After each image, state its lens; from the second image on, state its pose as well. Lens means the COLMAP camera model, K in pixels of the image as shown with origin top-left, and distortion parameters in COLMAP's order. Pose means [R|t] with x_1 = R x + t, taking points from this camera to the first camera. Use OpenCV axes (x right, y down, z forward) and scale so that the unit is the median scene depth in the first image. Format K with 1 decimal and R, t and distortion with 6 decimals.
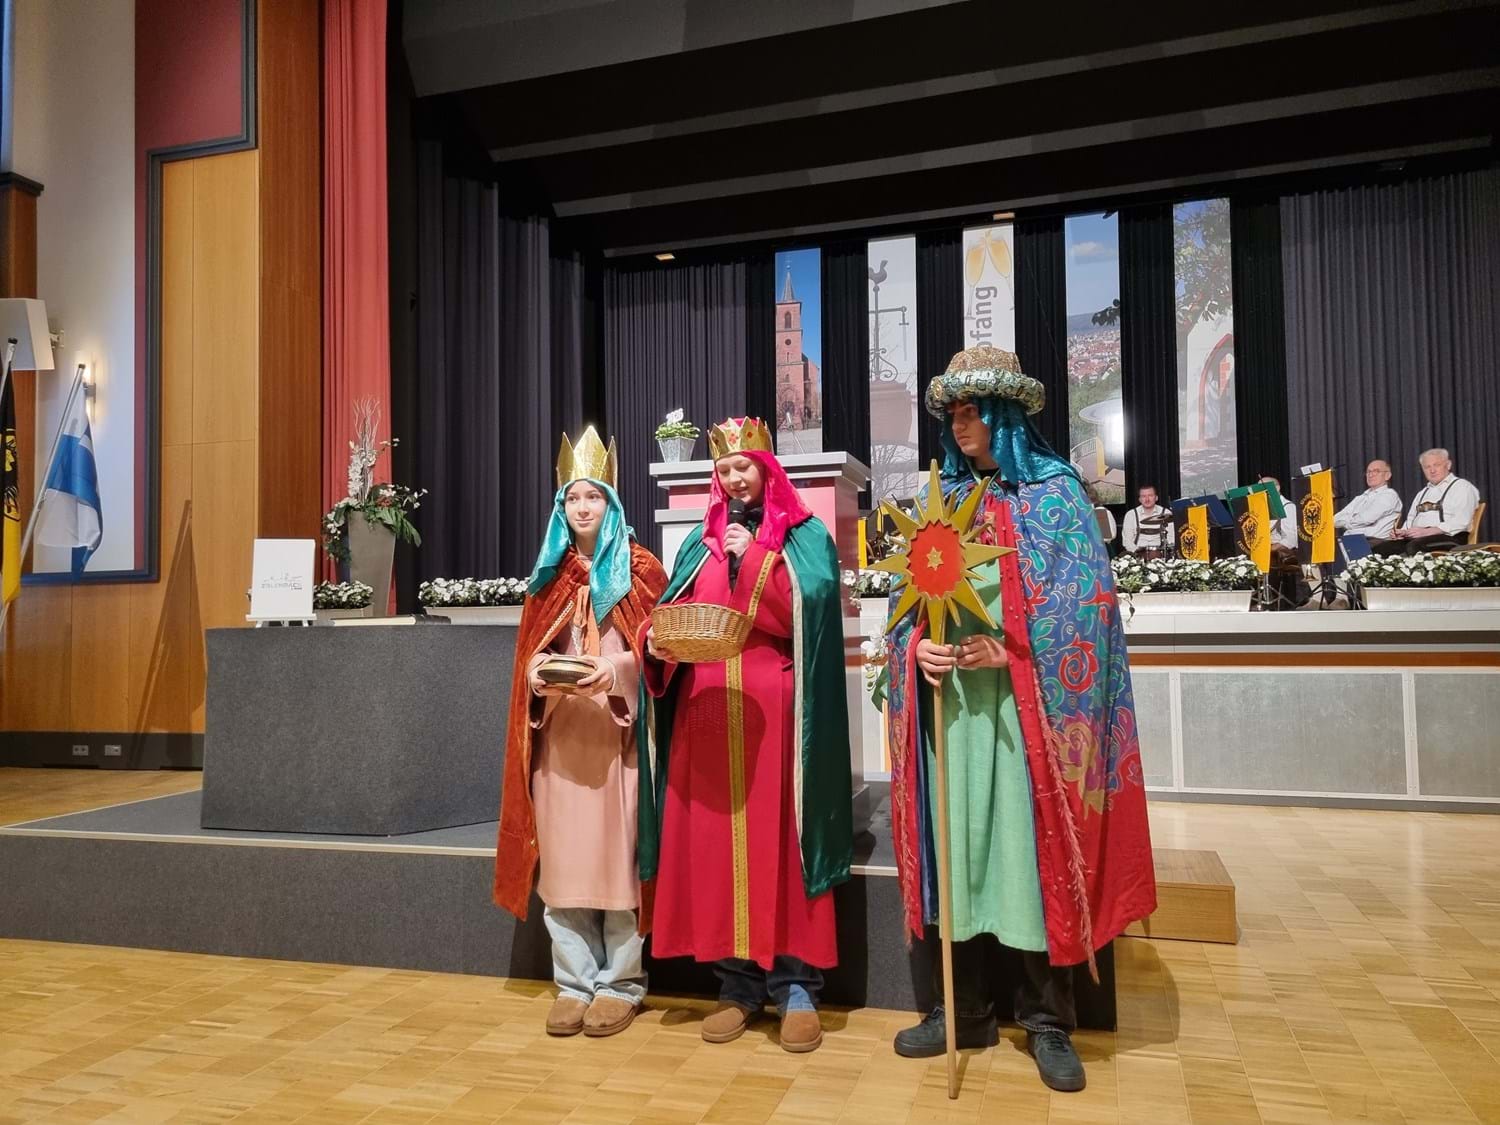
lens RADIAL K [[1145.4, 0, 750.0], [0, 1145.4, 562.5], [0, 0, 1]] dist [0.063457, -0.000720]
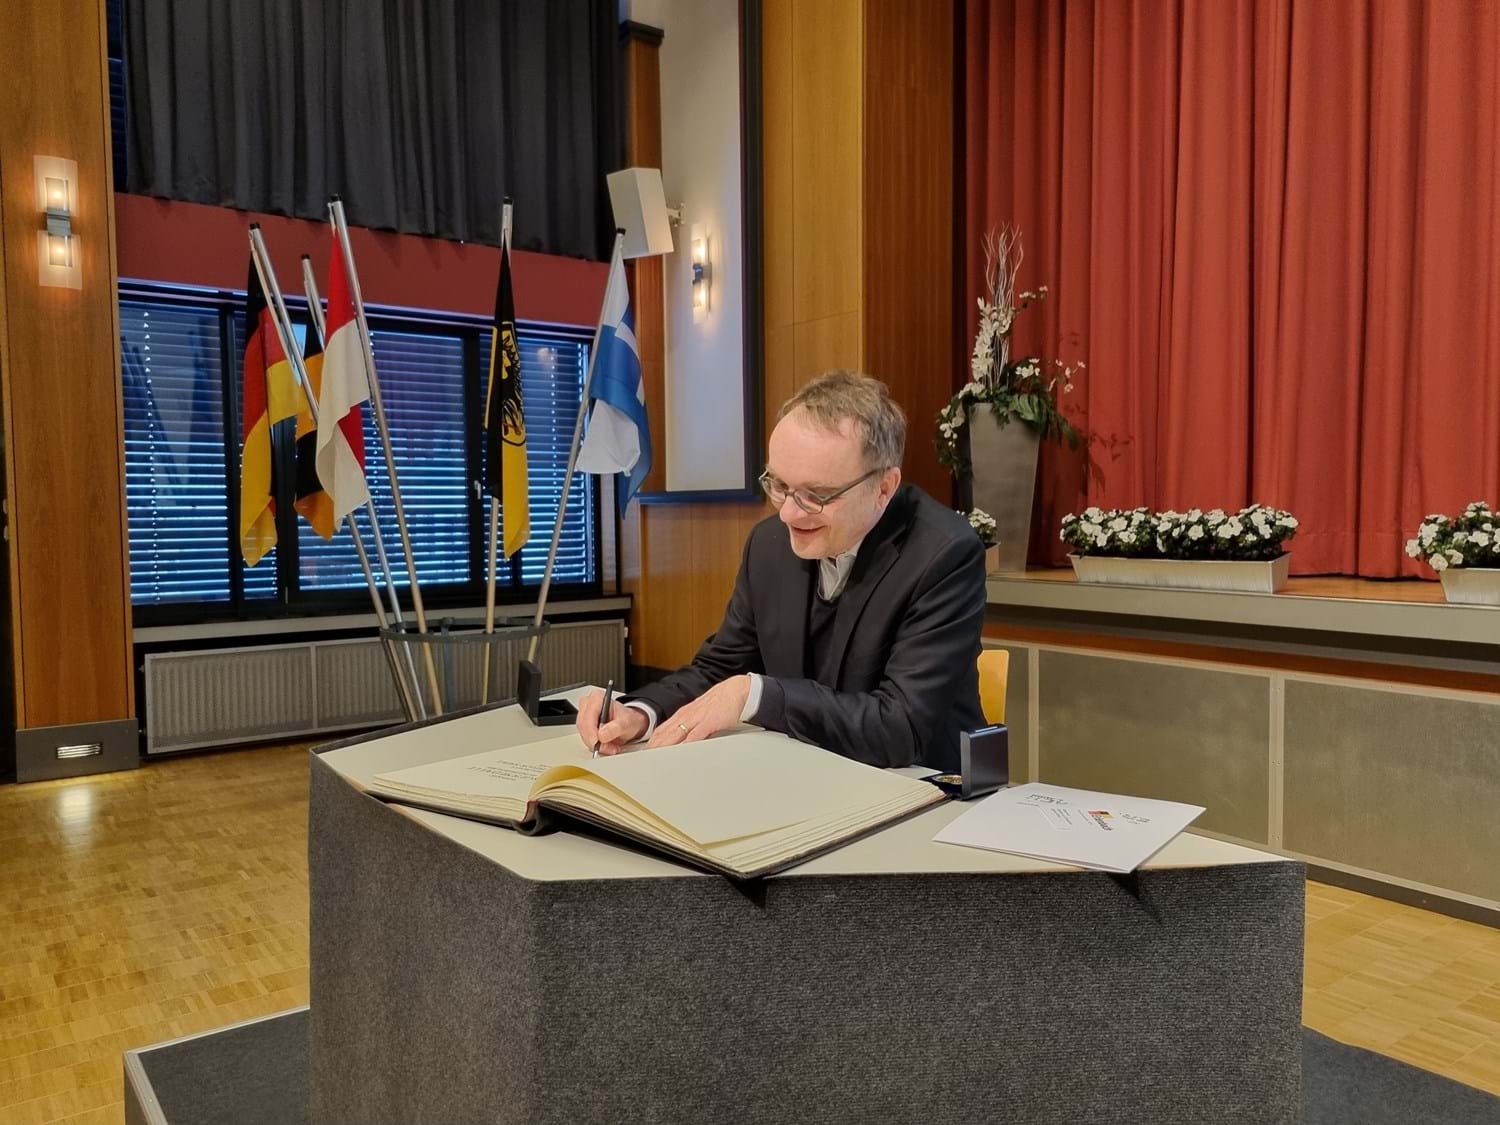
lens RADIAL K [[1145.4, 0, 750.0], [0, 1145.4, 562.5], [0, 0, 1]] dist [0.063457, -0.000720]
pose [[0.806077, 0.032148, -0.590936, -0.050846], [0.031158, 0.994833, 0.096623, -0.020915], [0.590989, -0.096298, 0.800911, 0.377256]]
